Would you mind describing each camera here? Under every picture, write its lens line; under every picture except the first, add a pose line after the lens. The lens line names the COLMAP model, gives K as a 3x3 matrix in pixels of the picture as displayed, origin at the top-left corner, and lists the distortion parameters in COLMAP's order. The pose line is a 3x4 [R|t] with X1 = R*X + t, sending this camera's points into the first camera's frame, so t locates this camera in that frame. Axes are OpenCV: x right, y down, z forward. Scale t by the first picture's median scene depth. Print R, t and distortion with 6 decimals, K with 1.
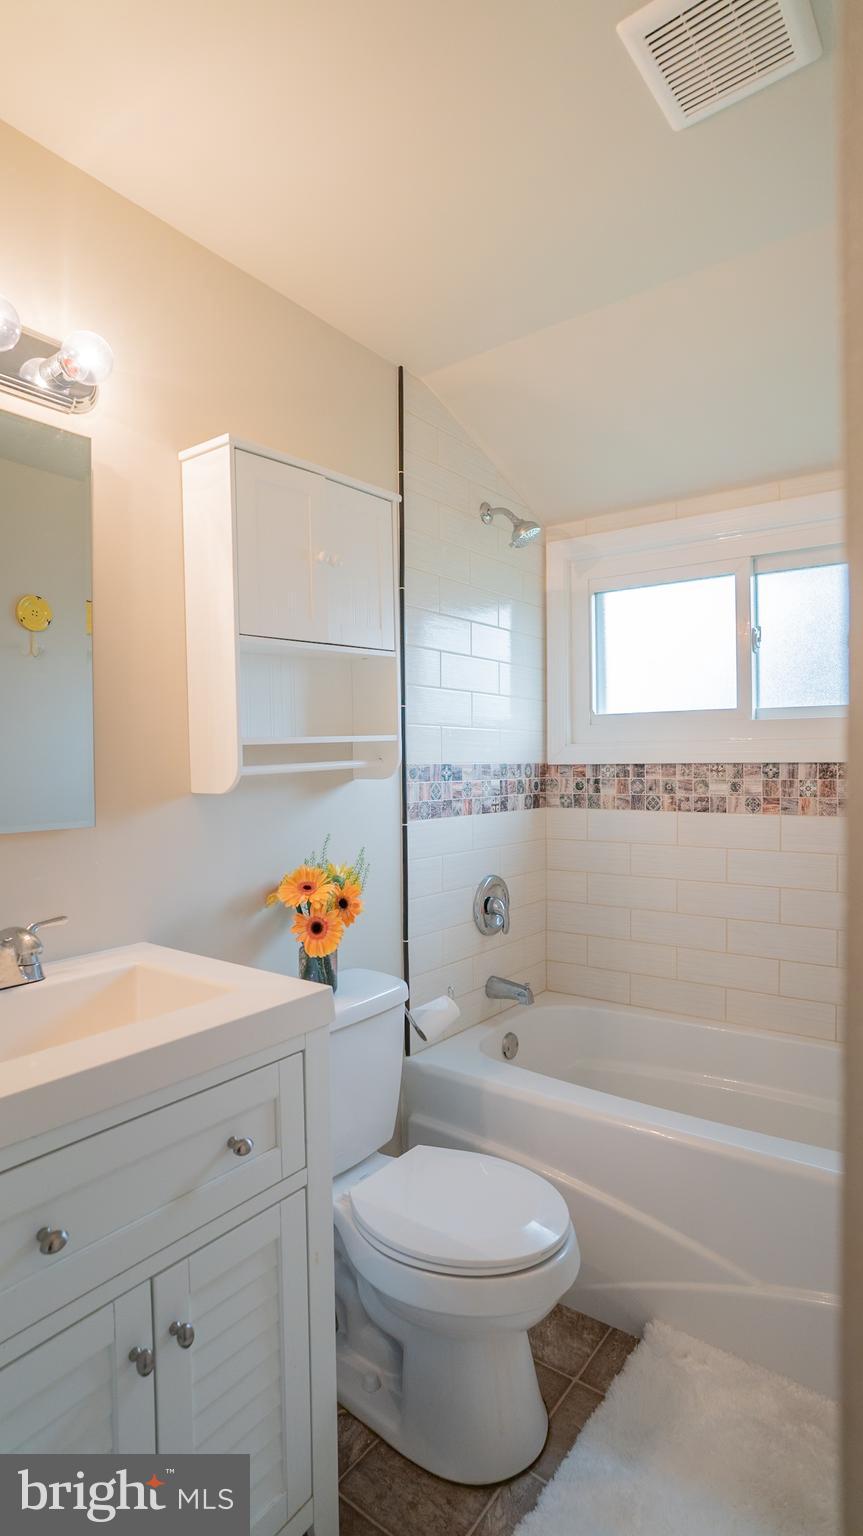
lens RADIAL K [[792.6, 0, 429.5], [0, 792.6, 770.2], [0, 0, 1]] dist [-0.081267, 0.047501]
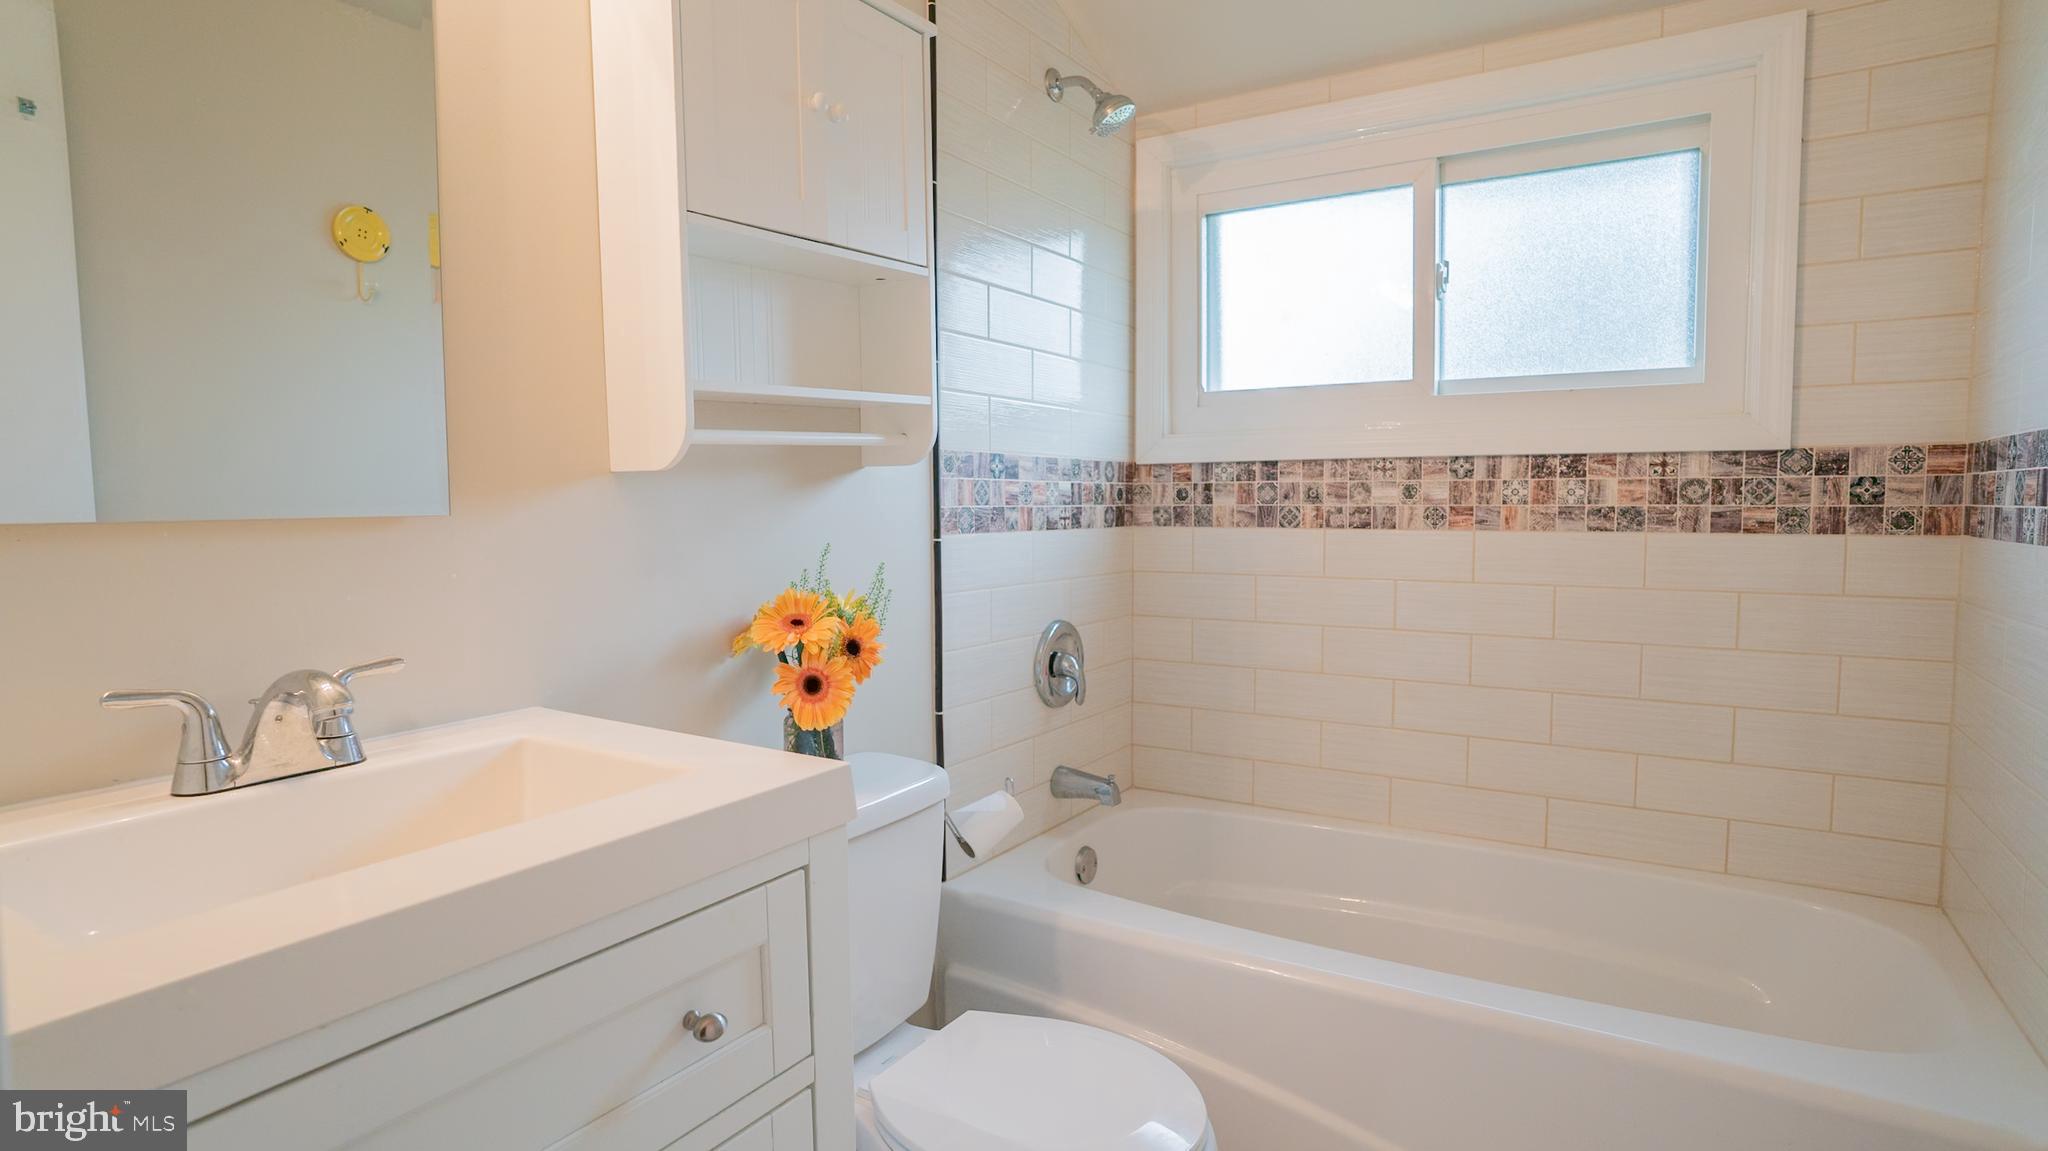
lens RADIAL K [[1056.8, 0, 1017.8], [0, 1056.8, 575.2], [0, 0, 1]] dist [-0.081267, 0.047501]
pose [[0.996997, -0.002025, 0.077417, -0.029597], [-0.002479, 0.998312, 0.058034, 0.042211], [-0.077403, -0.058051, 0.995308, 0.096000]]
